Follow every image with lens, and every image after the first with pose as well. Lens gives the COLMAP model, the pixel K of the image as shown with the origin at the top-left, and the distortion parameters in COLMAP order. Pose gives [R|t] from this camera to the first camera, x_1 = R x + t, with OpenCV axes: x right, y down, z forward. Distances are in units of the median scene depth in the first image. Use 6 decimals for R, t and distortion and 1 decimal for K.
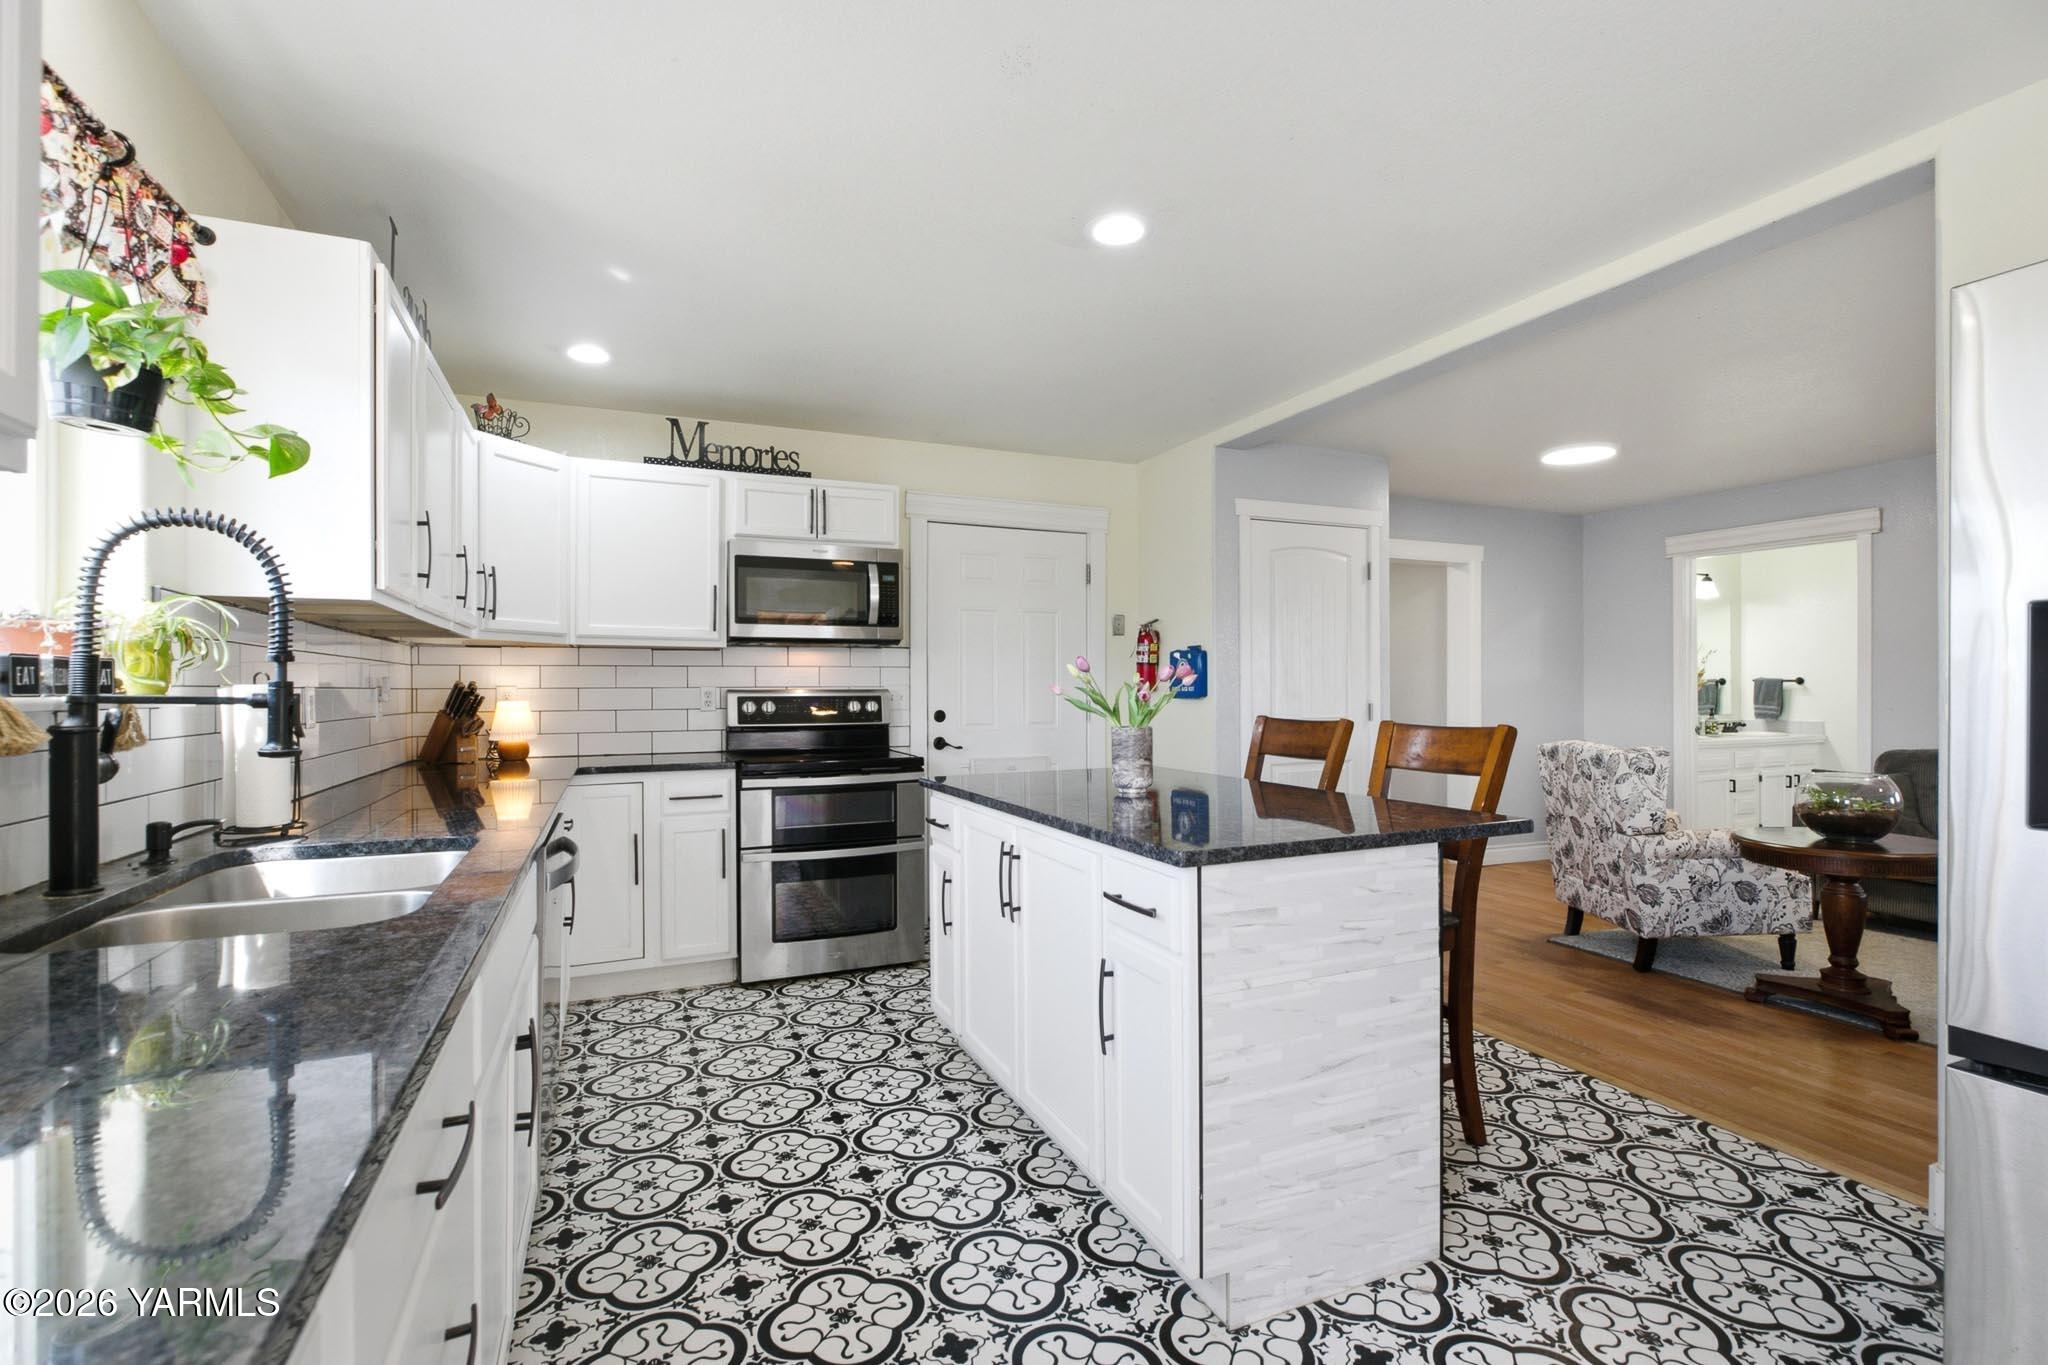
lens RADIAL K [[930.8, 0, 1026.3], [0, 930.8, 692.0], [0, 0, 1]] dist [-0.001352, -0.000592]
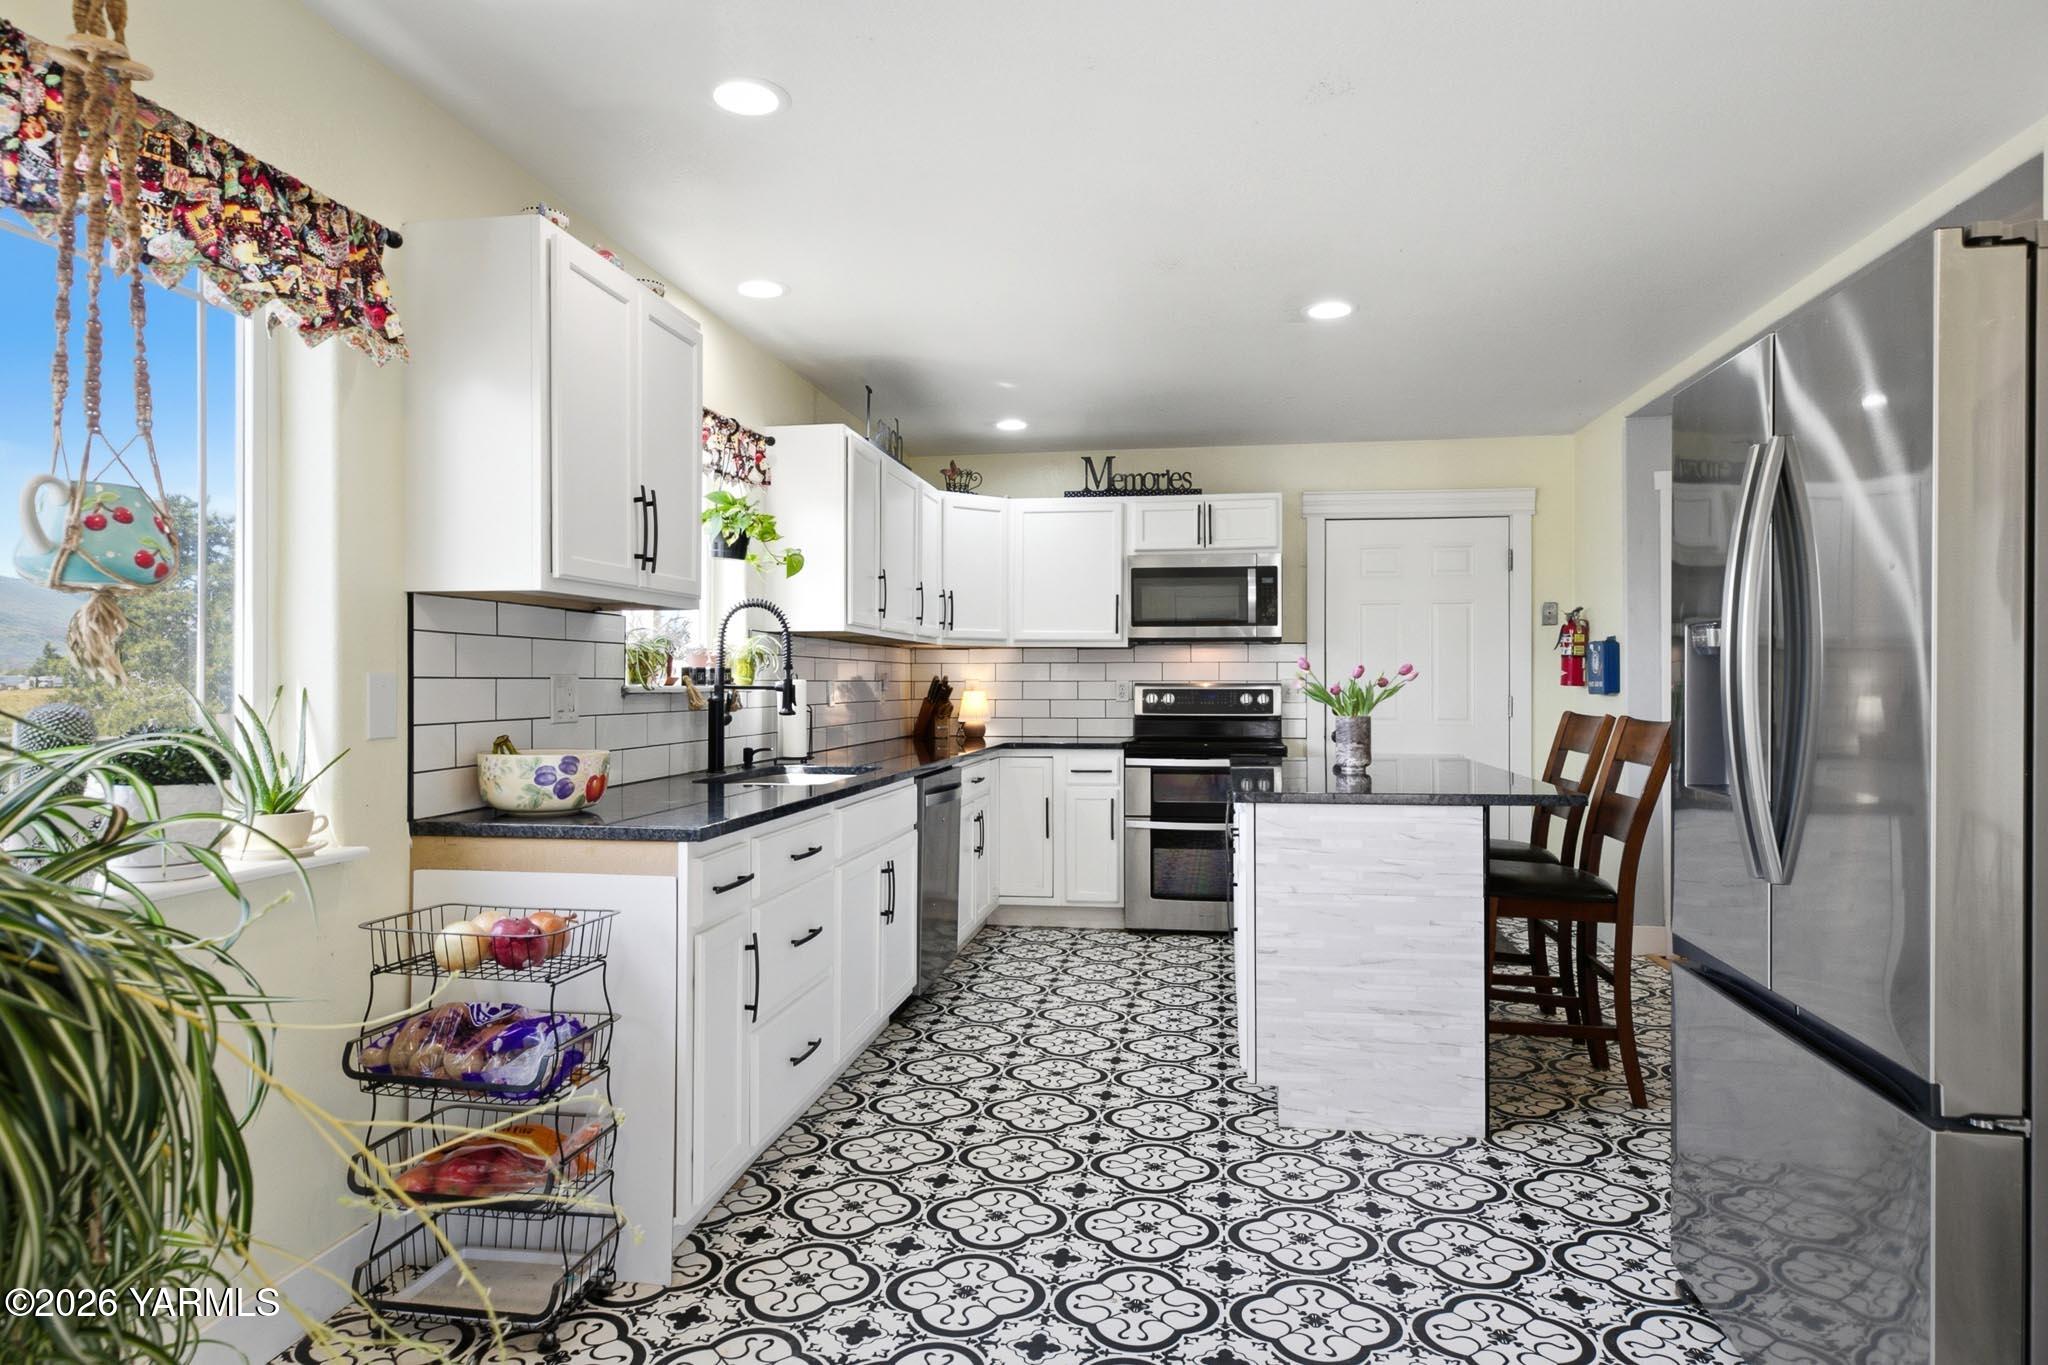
lens RADIAL K [[1217.3, 0, 1024.0], [0, 1217.3, 680.3], [0, 0, 1]] dist [0.001841, -0.000514]
pose [[0.839317, 0.002193, -0.543639, 0.438267], [-0.004459, 0.999986, -0.002850, -0.001178], [0.543625, 0.004816, 0.839315, -0.389246]]
